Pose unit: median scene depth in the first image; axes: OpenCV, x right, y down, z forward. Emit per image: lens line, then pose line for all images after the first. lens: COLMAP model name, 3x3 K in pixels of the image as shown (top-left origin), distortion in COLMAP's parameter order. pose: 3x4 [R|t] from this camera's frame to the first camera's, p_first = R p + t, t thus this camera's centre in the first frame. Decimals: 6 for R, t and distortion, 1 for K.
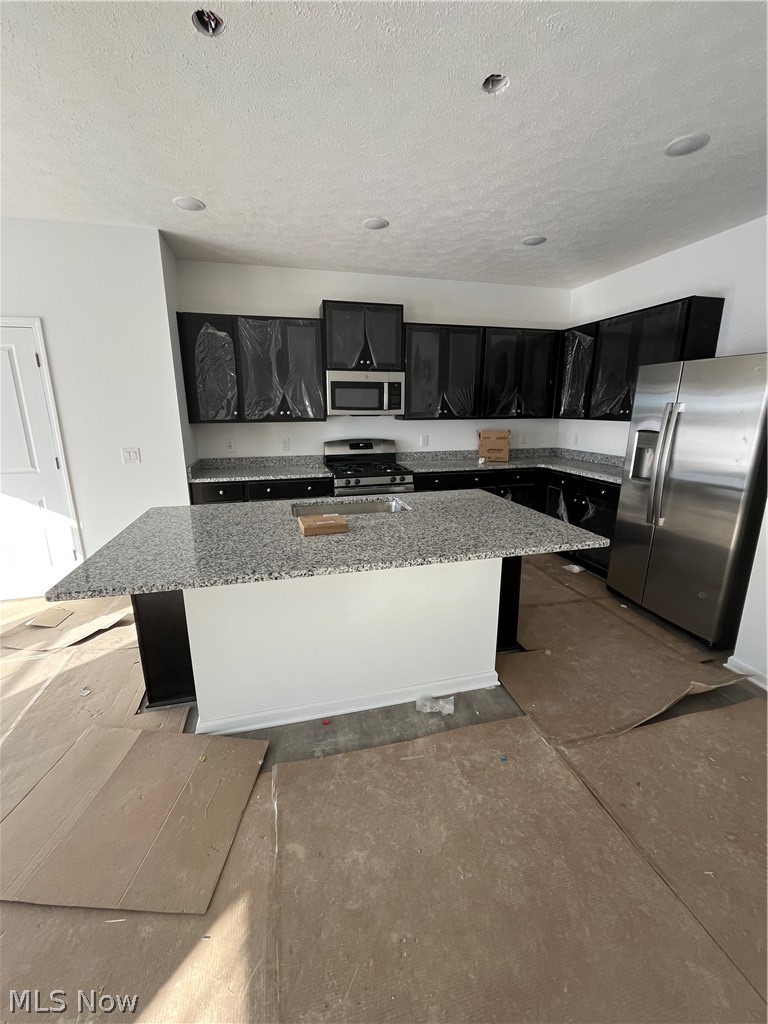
lens RADIAL K [[411.7, 0, 383.5], [0, 411.7, 510.3], [0, 0, 1]] dist [-0.002474, 0.000001]
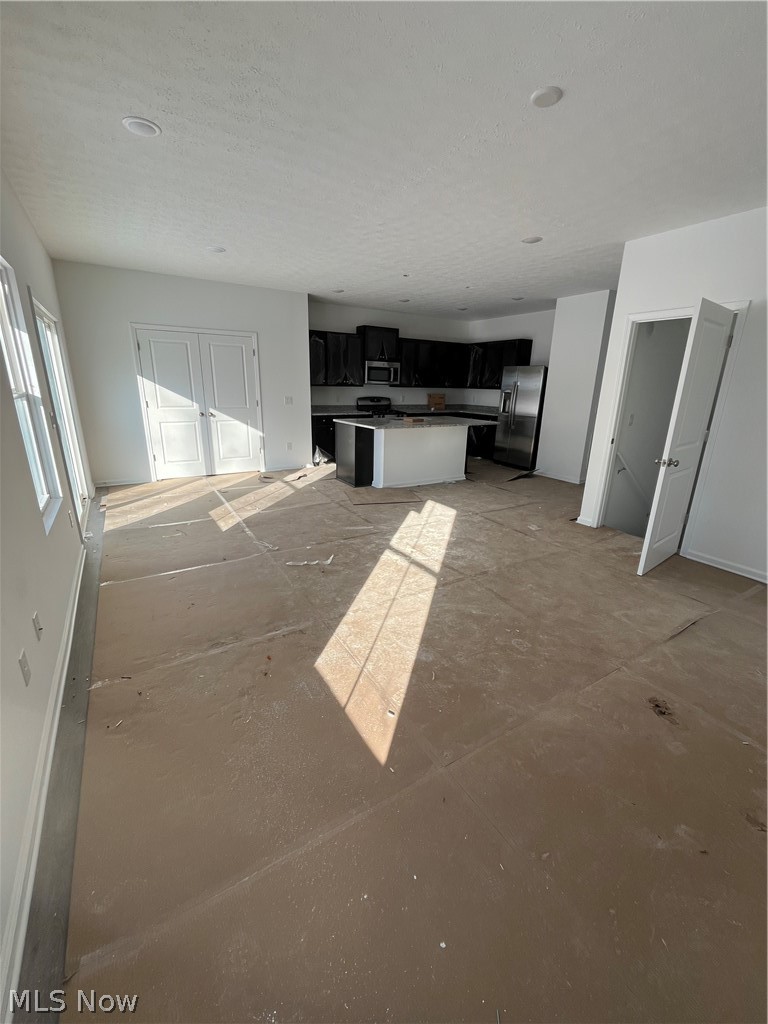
lens RADIAL K [[411.7, 0, 383.7], [0, 411.7, 510.8], [0, 0, 1]] dist [-0.002474, 0.000001]
pose [[0.955862, -0.062228, 0.287152, -0.656015], [0.043950, 0.996601, 0.069673, 0.244580], [-0.290511, -0.053977, 0.955348, -0.947891]]
